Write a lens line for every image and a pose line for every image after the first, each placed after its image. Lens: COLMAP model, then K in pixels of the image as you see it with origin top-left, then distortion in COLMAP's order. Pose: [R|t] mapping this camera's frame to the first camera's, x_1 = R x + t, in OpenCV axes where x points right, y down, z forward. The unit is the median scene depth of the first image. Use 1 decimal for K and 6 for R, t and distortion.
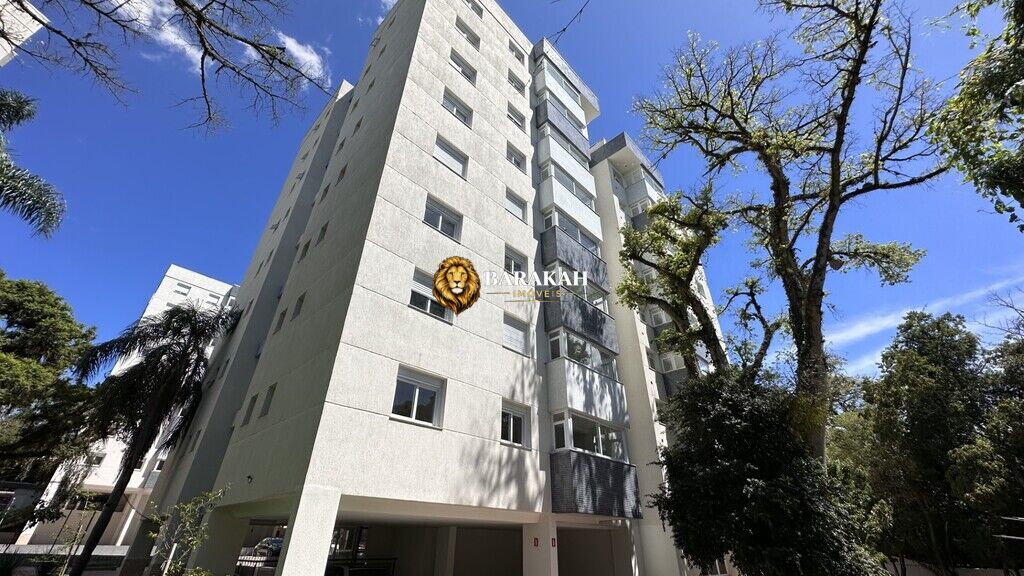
lens RADIAL K [[412.9, 0, 512.0], [0, 412.9, 288.0], [0, 0, 1]] dist [-0.004730, -0.000134]
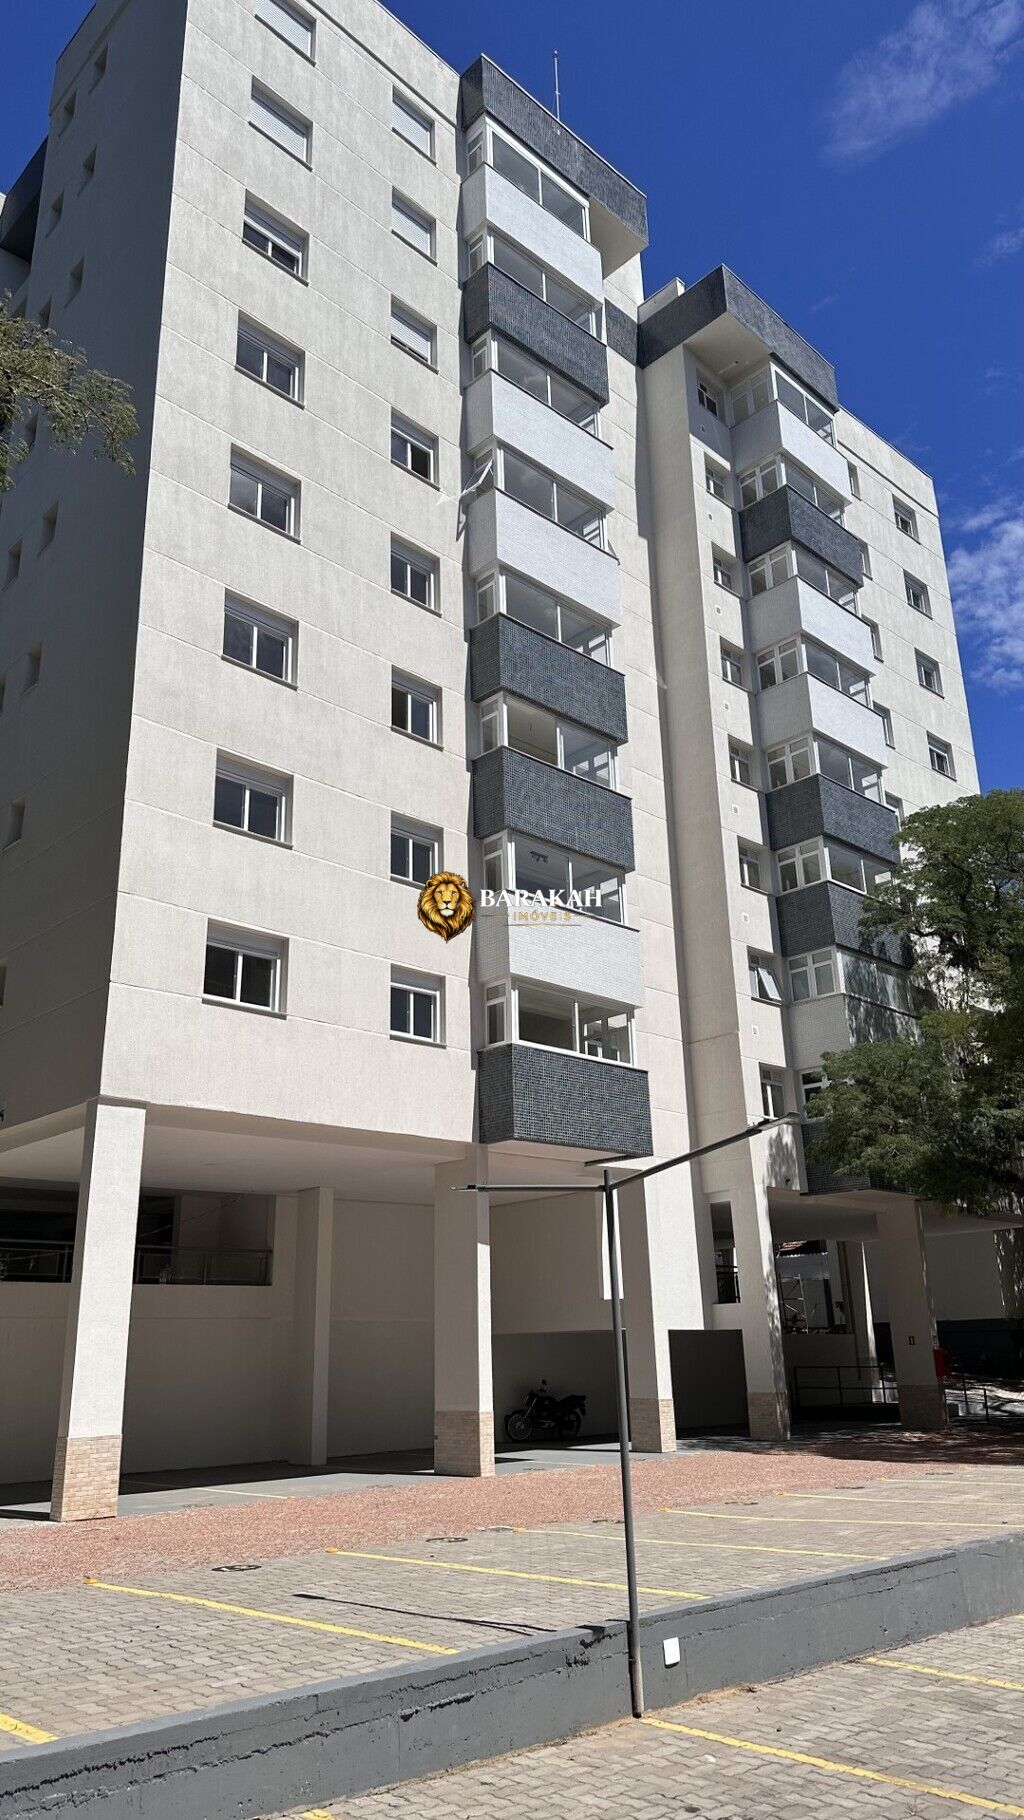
lens RADIAL K [[1269.5, 0, 512.0], [0, 1269.5, 910.0], [0, 0, 1]] dist [0.155285, -0.252193]
pose [[0.998760, -0.042654, -0.025662, 0.193879], [0.047269, 0.974284, 0.220311, -0.191392], [0.015605, -0.221251, 0.975092, -0.718716]]
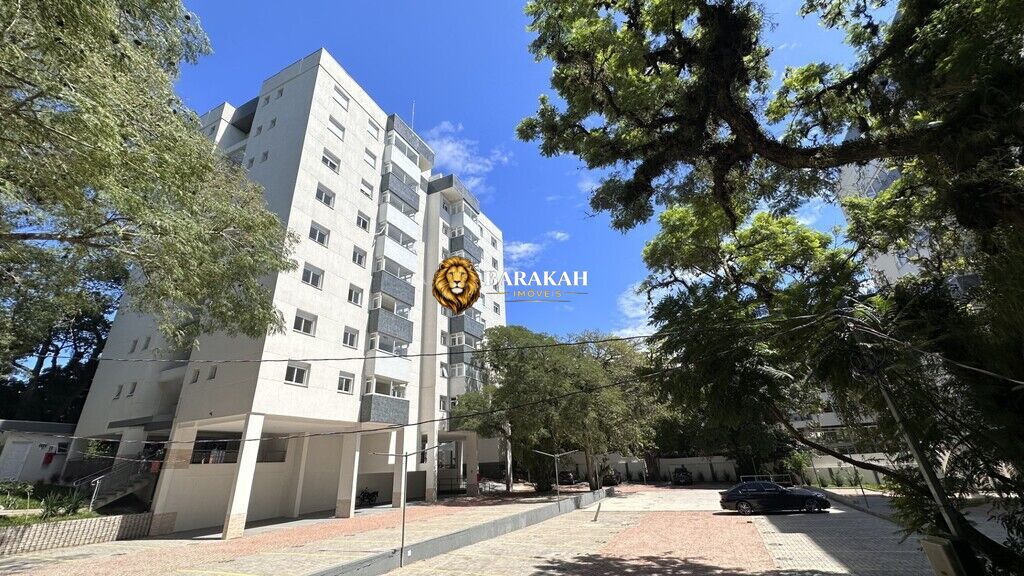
lens RADIAL K [[412.9, 0, 512.0], [0, 412.9, 288.0], [0, 0, 1]] dist [-0.004730, -0.000134]
pose [[0.946118, 0.077675, 0.314369, 0.108065], [-0.123135, 0.984177, 0.127412, -0.497003], [-0.299498, -0.159257, 0.940712, -1.104010]]
